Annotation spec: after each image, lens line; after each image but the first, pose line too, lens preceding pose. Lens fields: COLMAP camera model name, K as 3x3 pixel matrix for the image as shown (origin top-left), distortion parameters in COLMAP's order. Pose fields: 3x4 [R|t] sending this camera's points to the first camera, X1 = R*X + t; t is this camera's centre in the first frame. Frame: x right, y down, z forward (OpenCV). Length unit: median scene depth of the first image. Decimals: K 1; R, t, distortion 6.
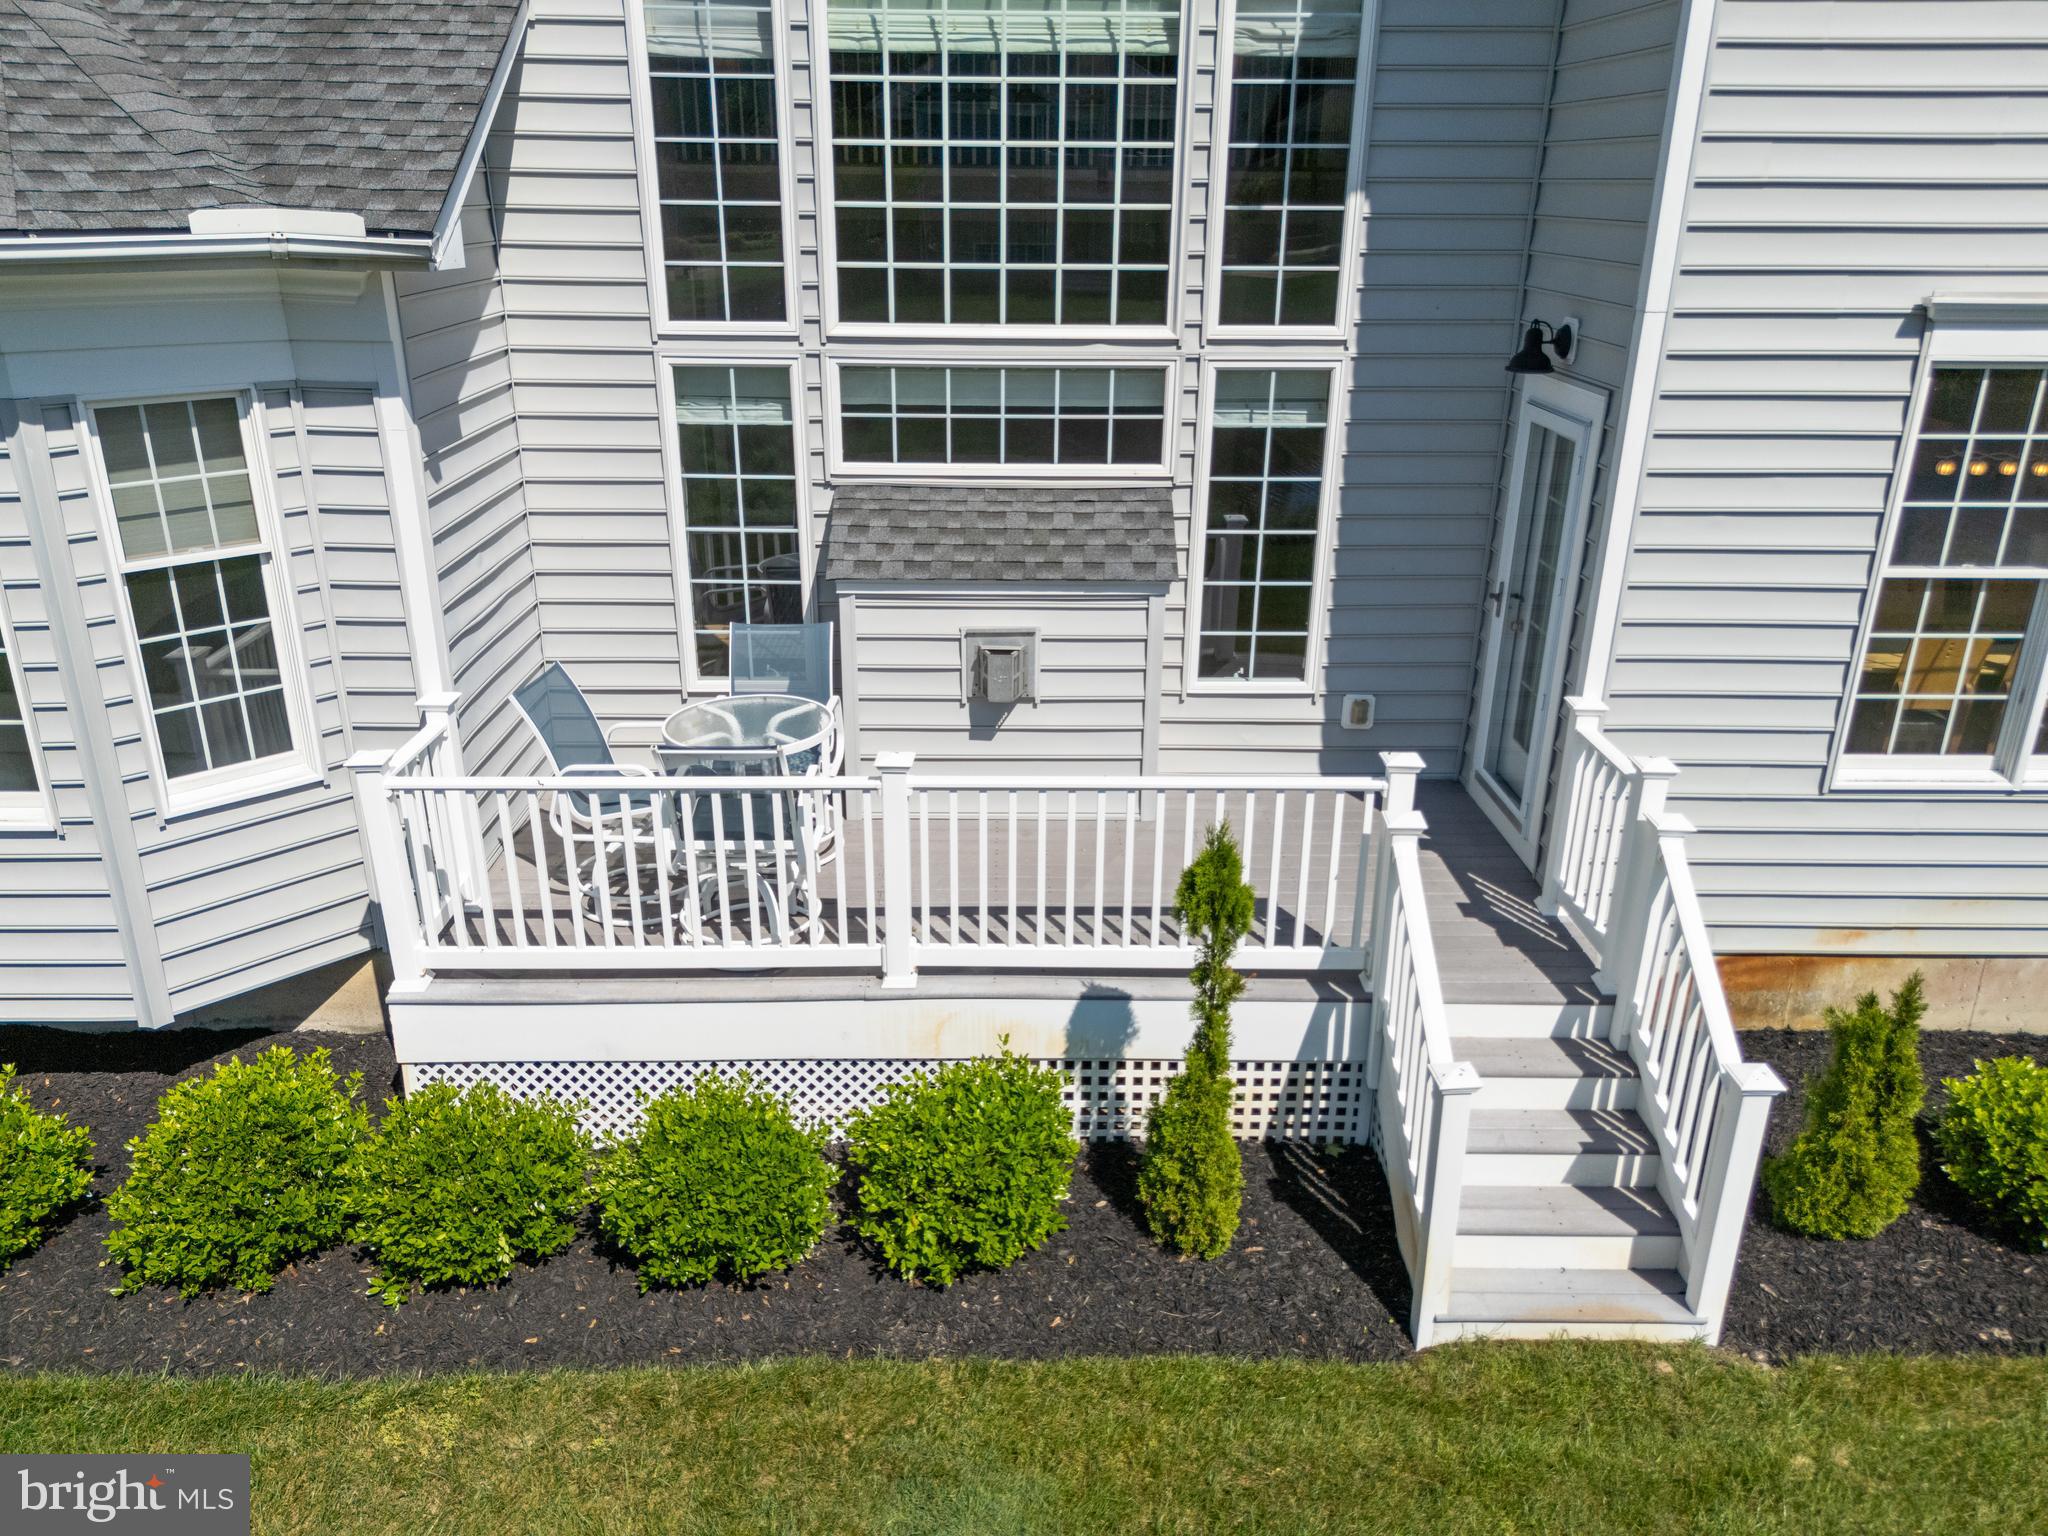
lens RADIAL K [[1544.5, 0, 1021.5], [0, 1544.5, 790.0], [0, 0, 1]] dist [0.038818, -0.019624]
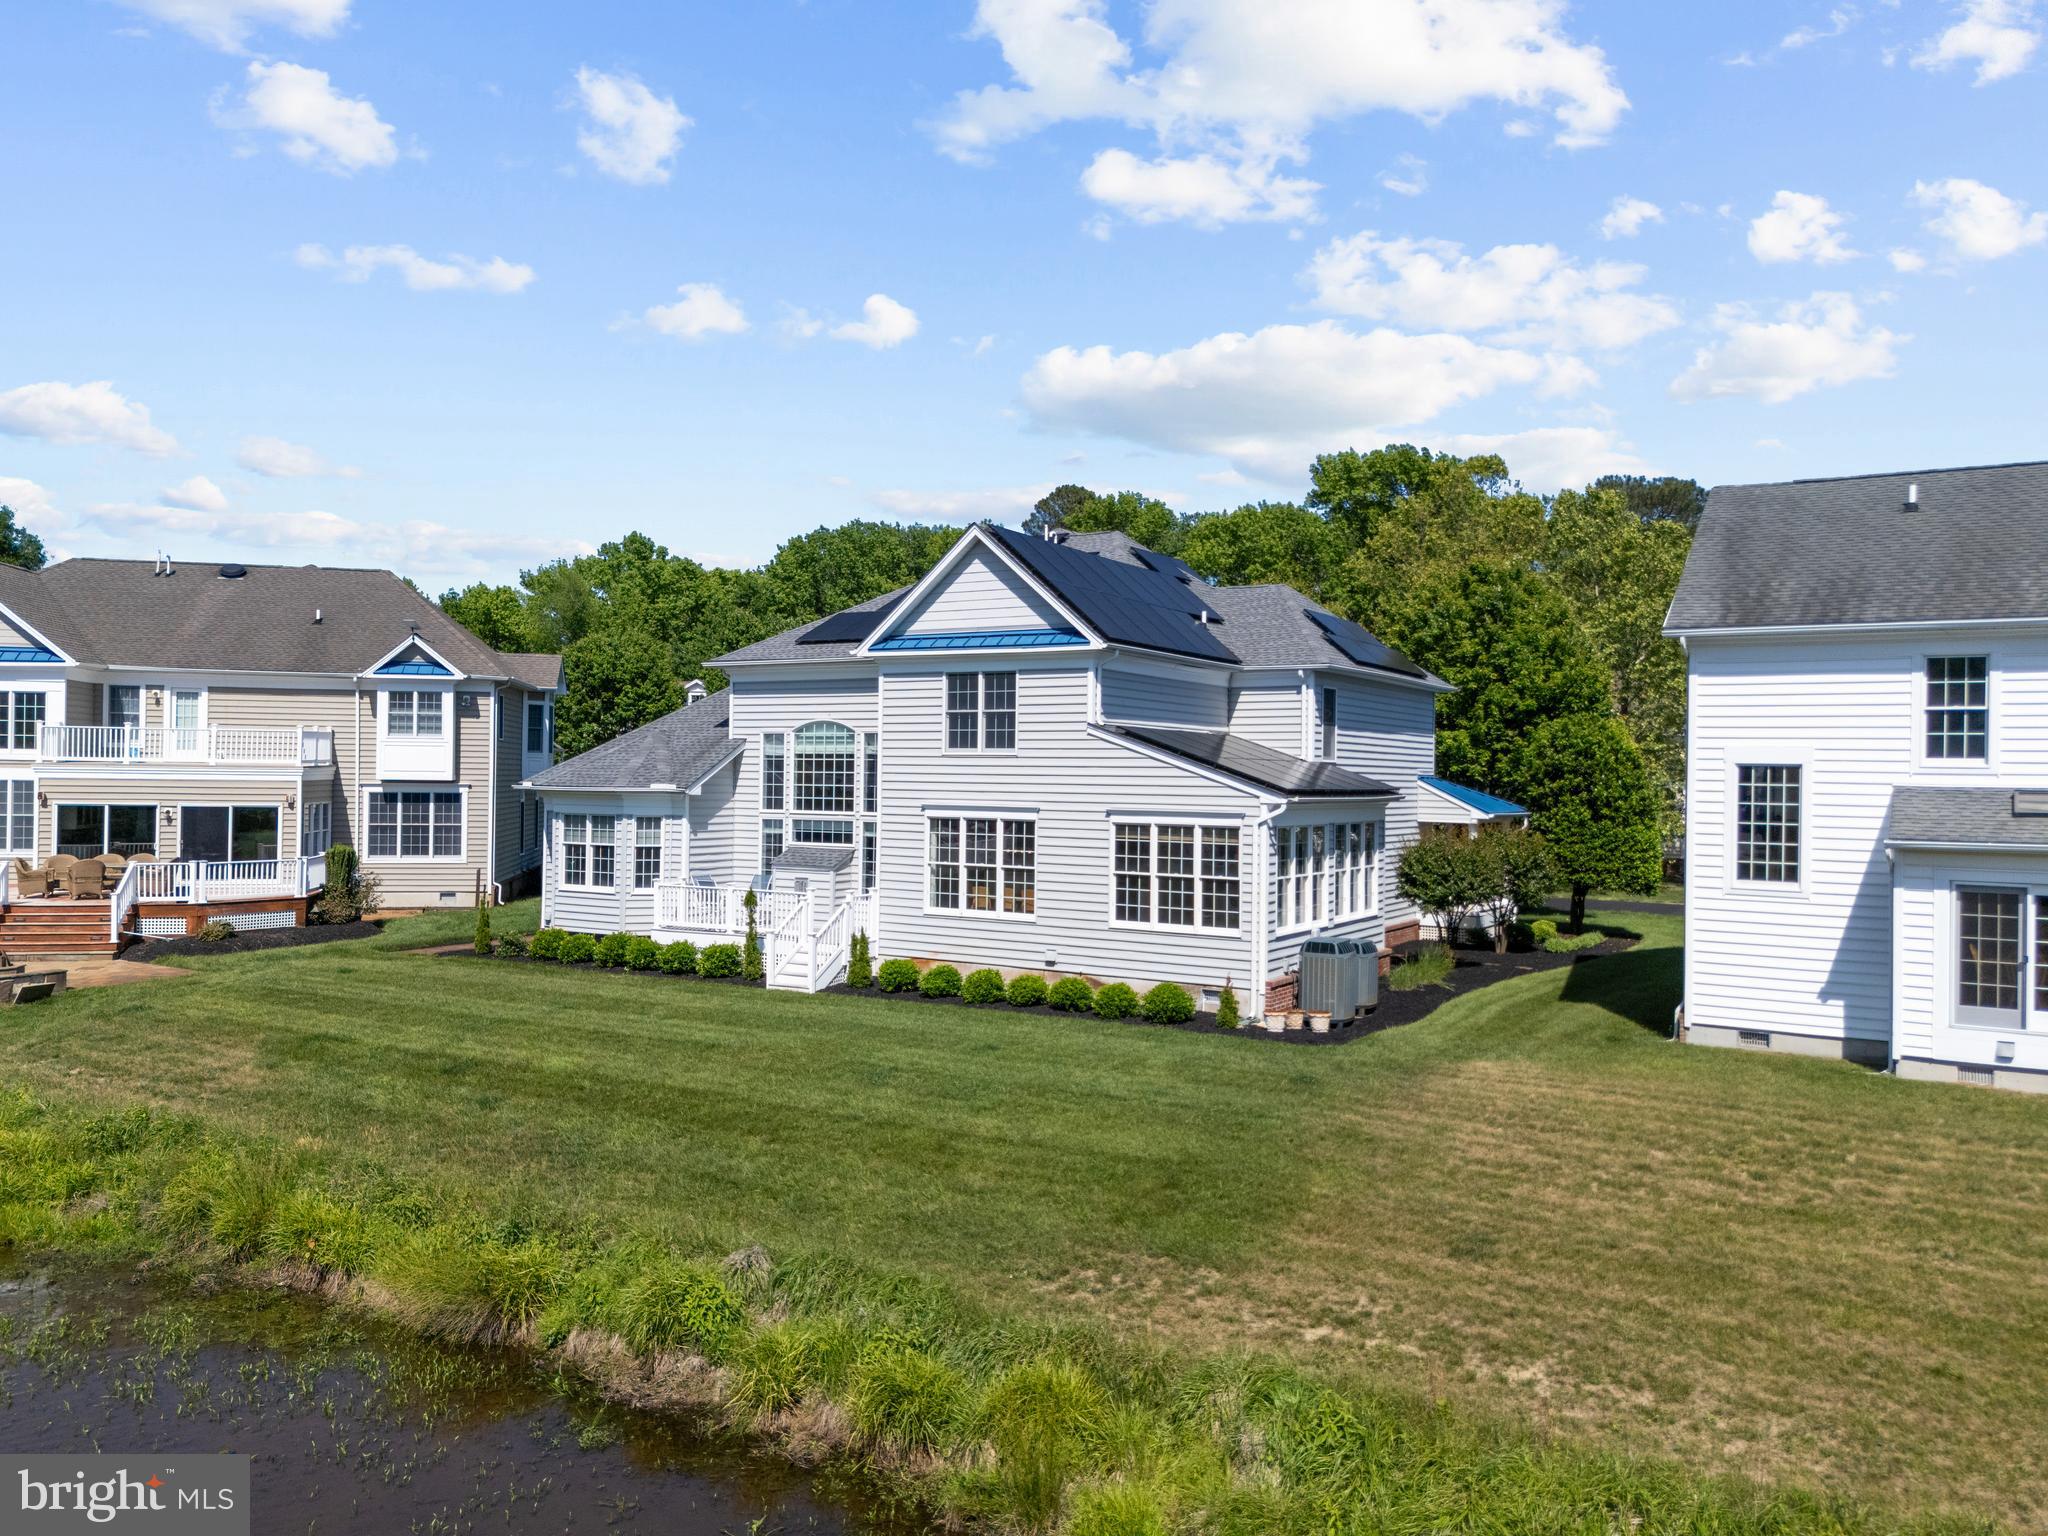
lens RADIAL K [[1544.5, 0, 1024.7], [0, 1544.5, 767.5], [0, 0, 1]] dist [0.038818, -0.019624]
pose [[0.846401, -0.001444, -0.532543, 2.868052], [-0.199157, 0.926578, -0.319044, 0.879020], [0.493904, 0.376100, 0.783969, -2.215819]]
